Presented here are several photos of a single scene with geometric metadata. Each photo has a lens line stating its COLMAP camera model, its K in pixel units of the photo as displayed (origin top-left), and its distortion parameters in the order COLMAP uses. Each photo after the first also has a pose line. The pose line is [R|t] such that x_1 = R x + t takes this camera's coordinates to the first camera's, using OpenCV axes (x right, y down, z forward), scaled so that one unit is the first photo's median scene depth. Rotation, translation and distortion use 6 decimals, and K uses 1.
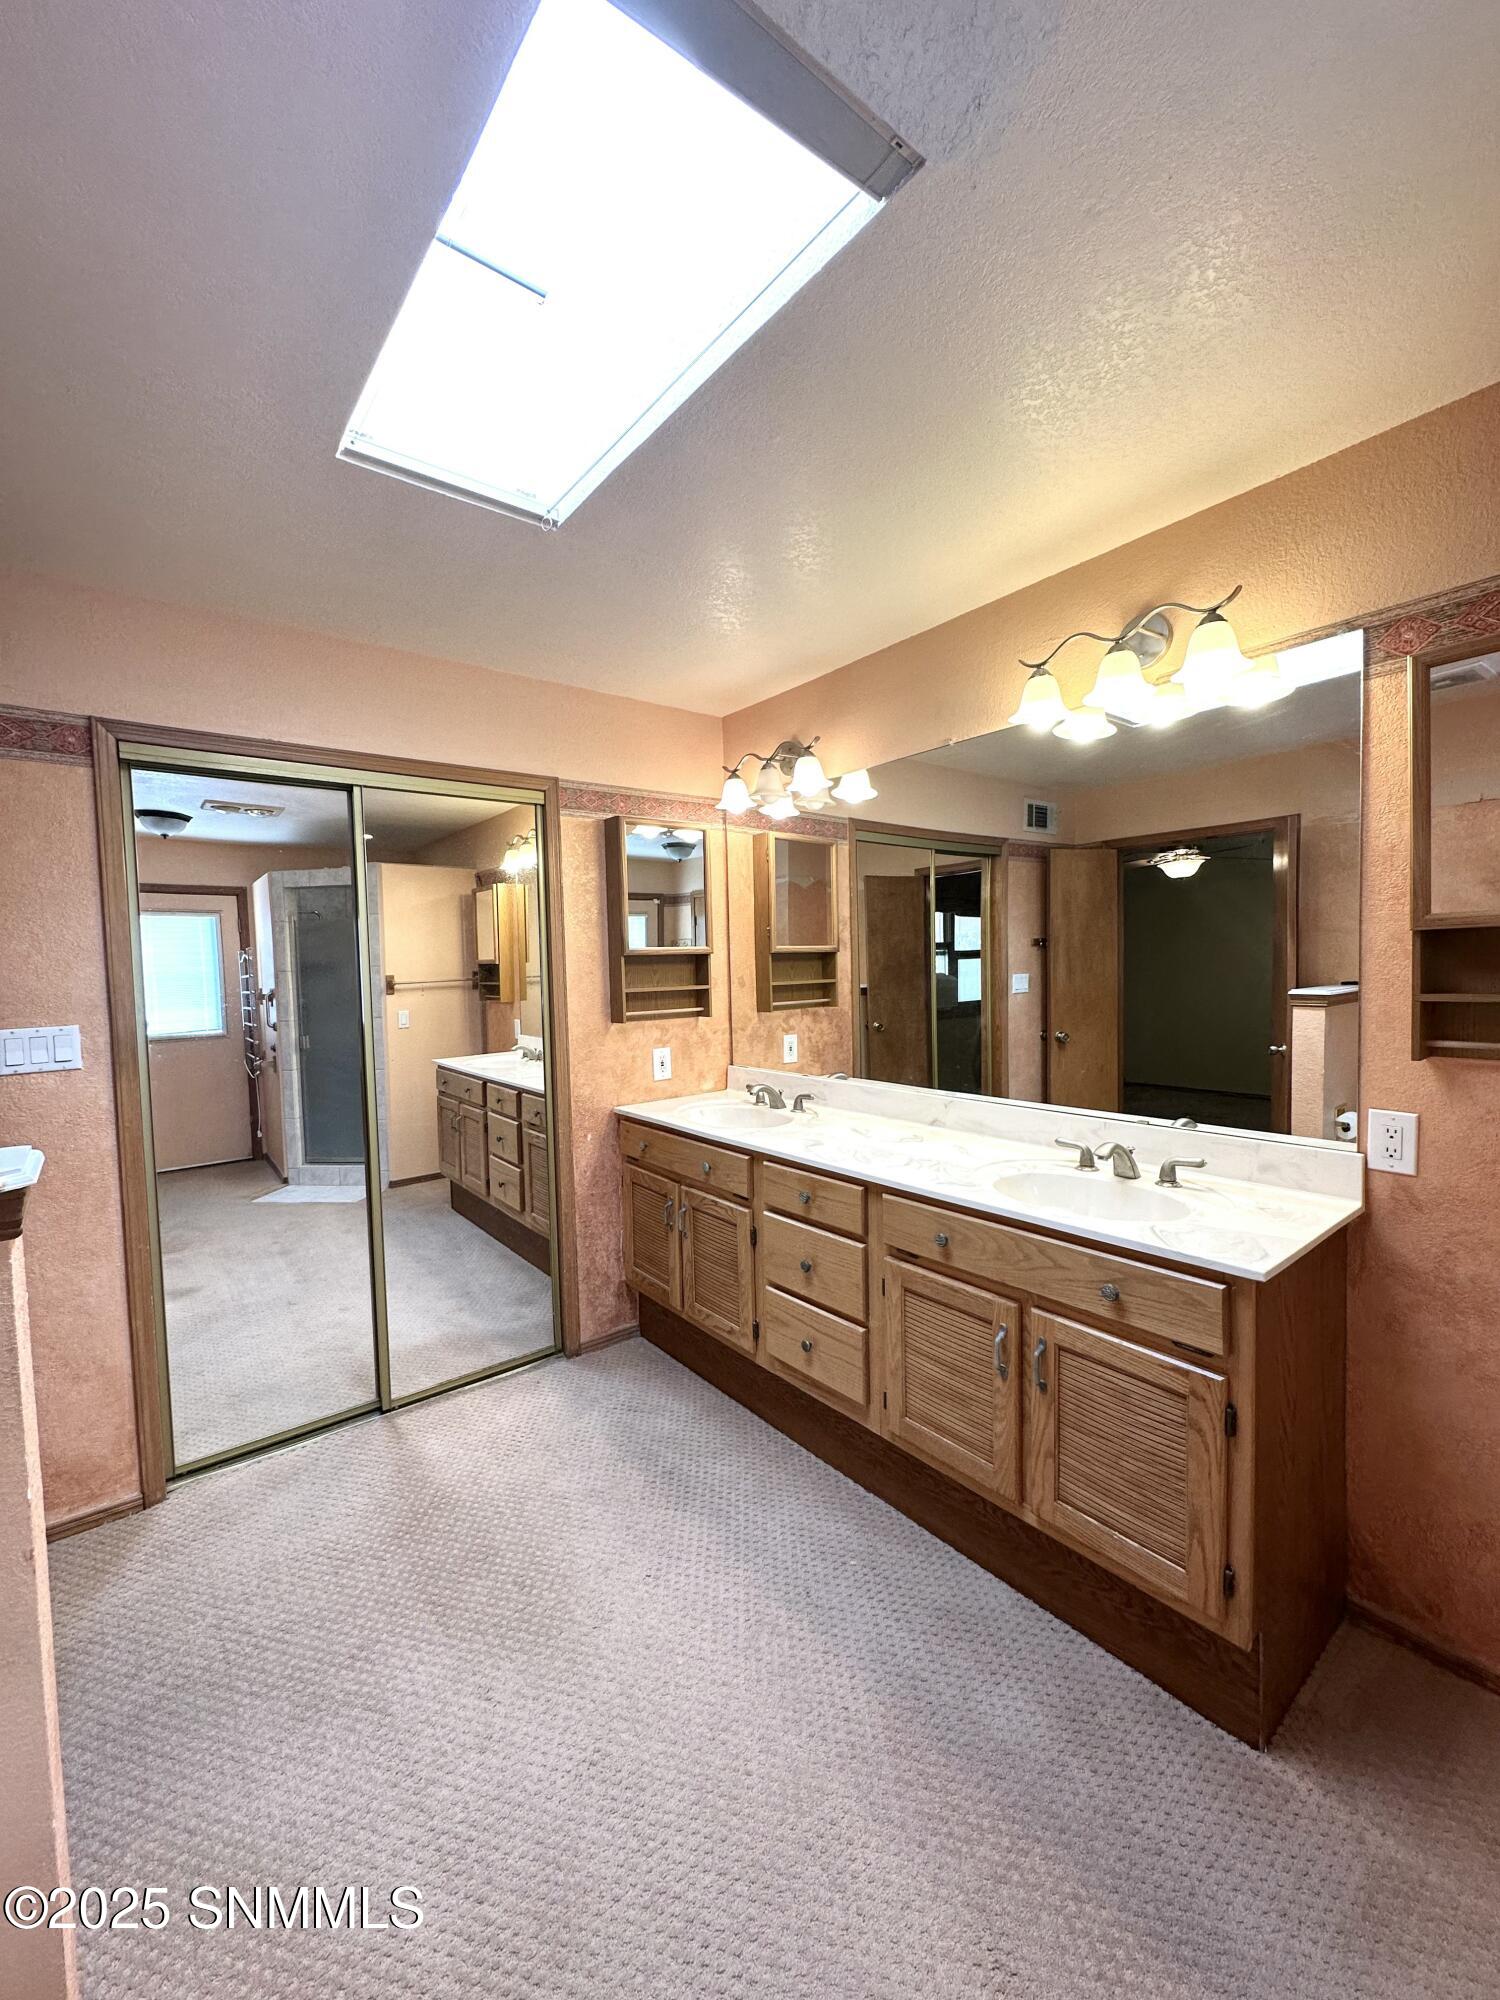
lens RADIAL K [[793.7, 0, 749.3], [0, 793.7, 999.8], [0, 0, 1]] dist [-0.007056, 0.000932]
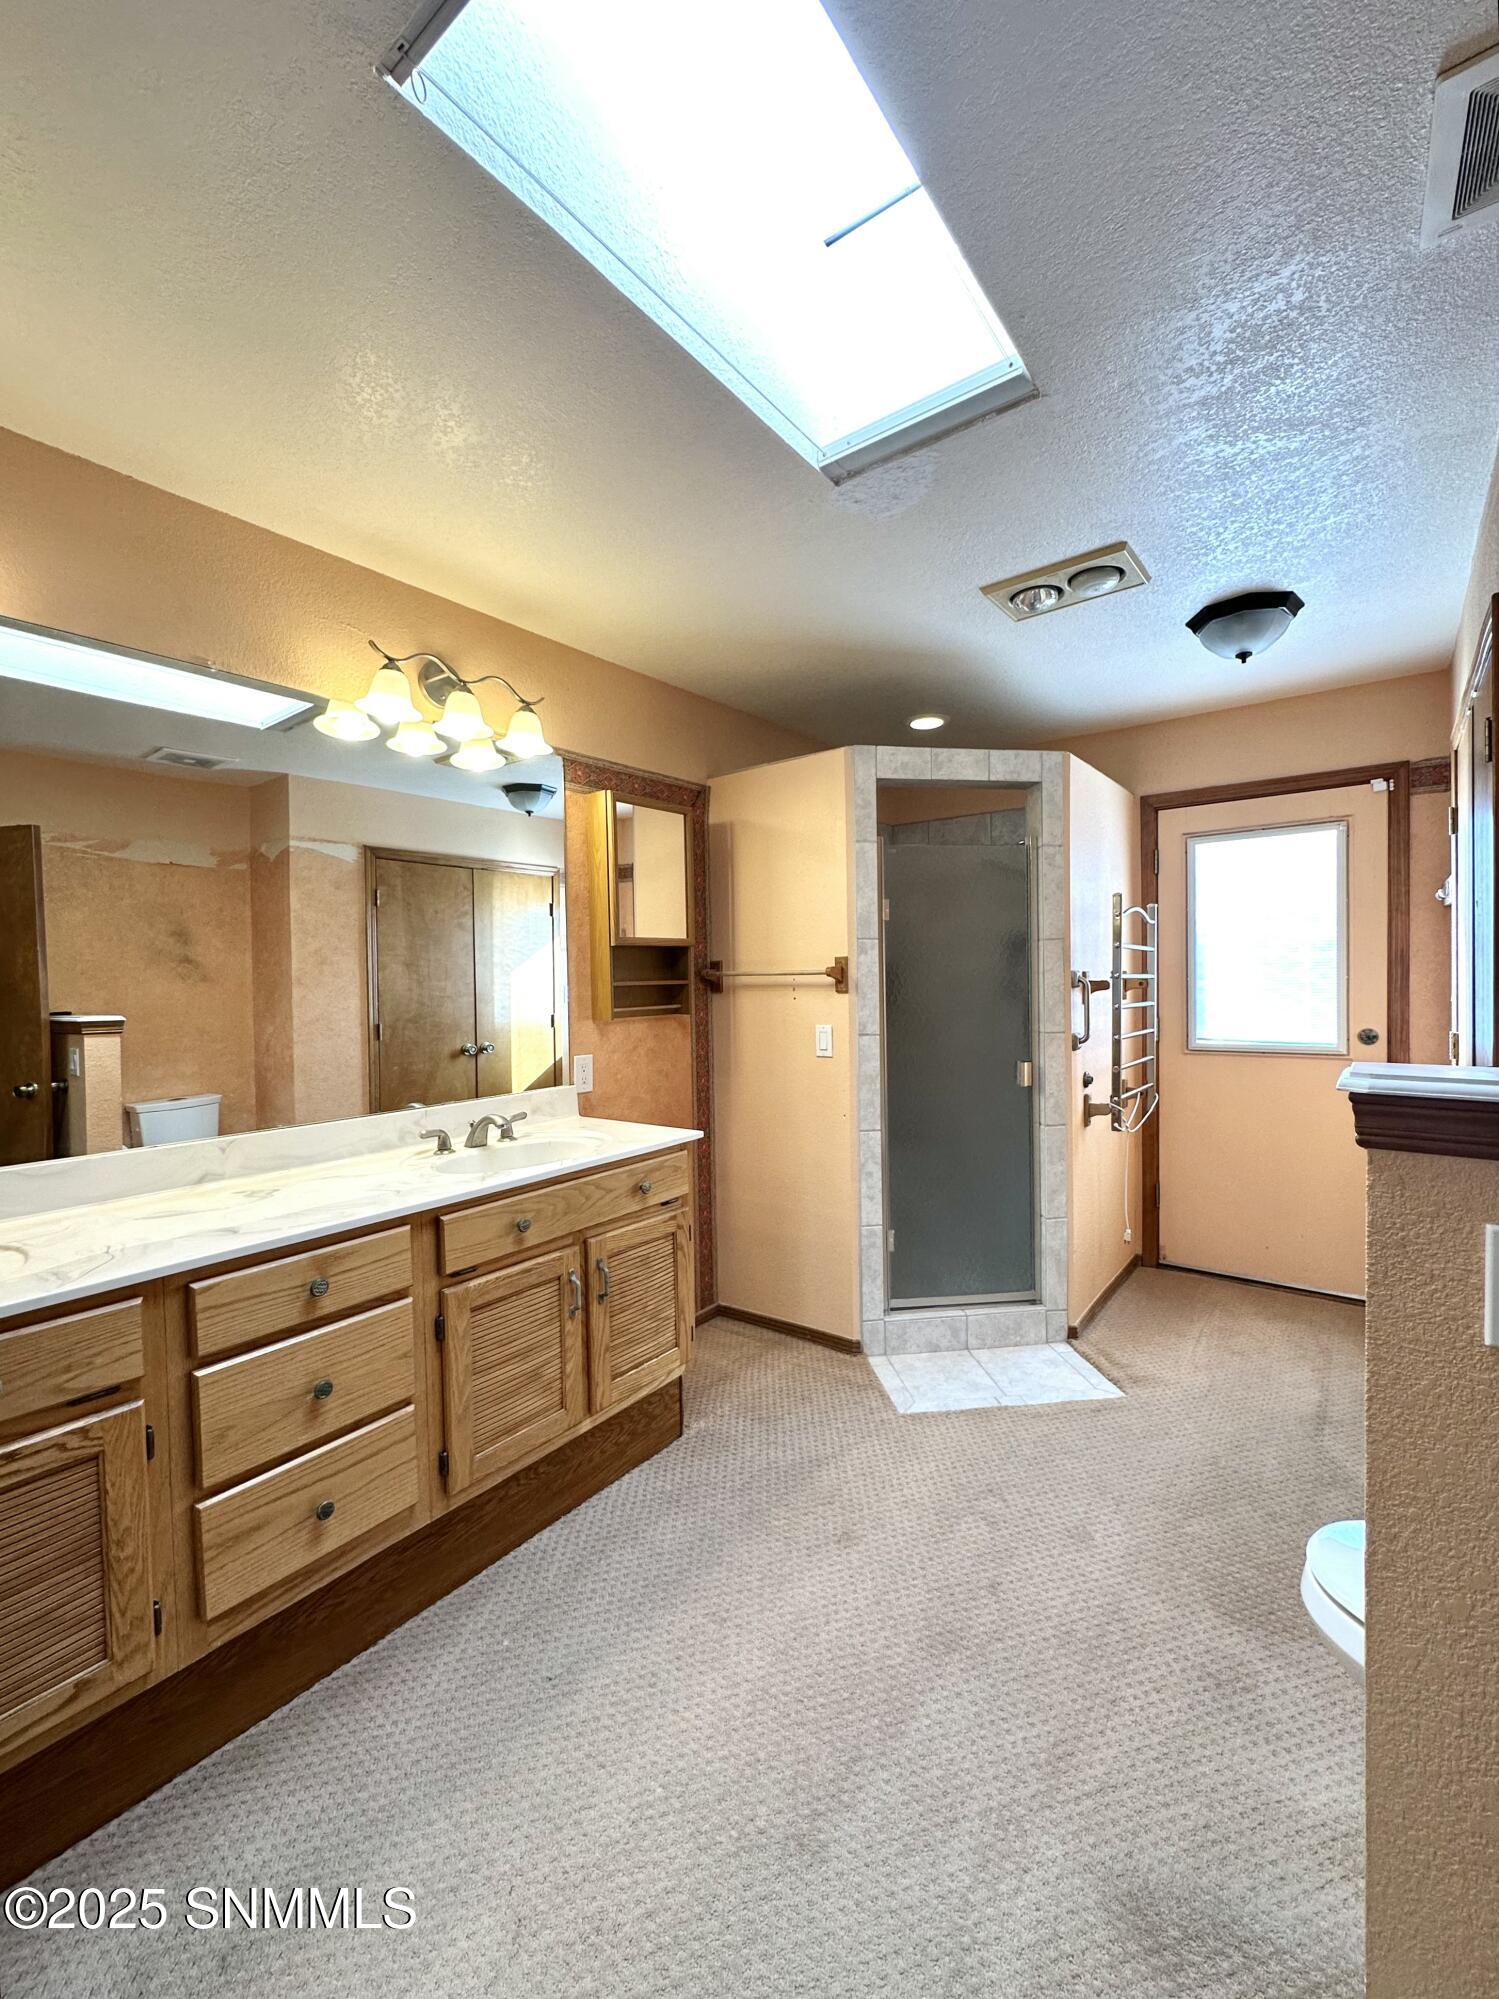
lens RADIAL K [[842.9, 0, 732.0], [0, 842.9, 1000.4], [0, 0, 1]] dist [-0.000331, 0.000505]
pose [[-0.229514, 0.003471, 0.973299, -0.820774], [0.070764, 0.997407, 0.013130, 0.021962], [-0.970730, 0.071888, -0.229164, 0.922624]]
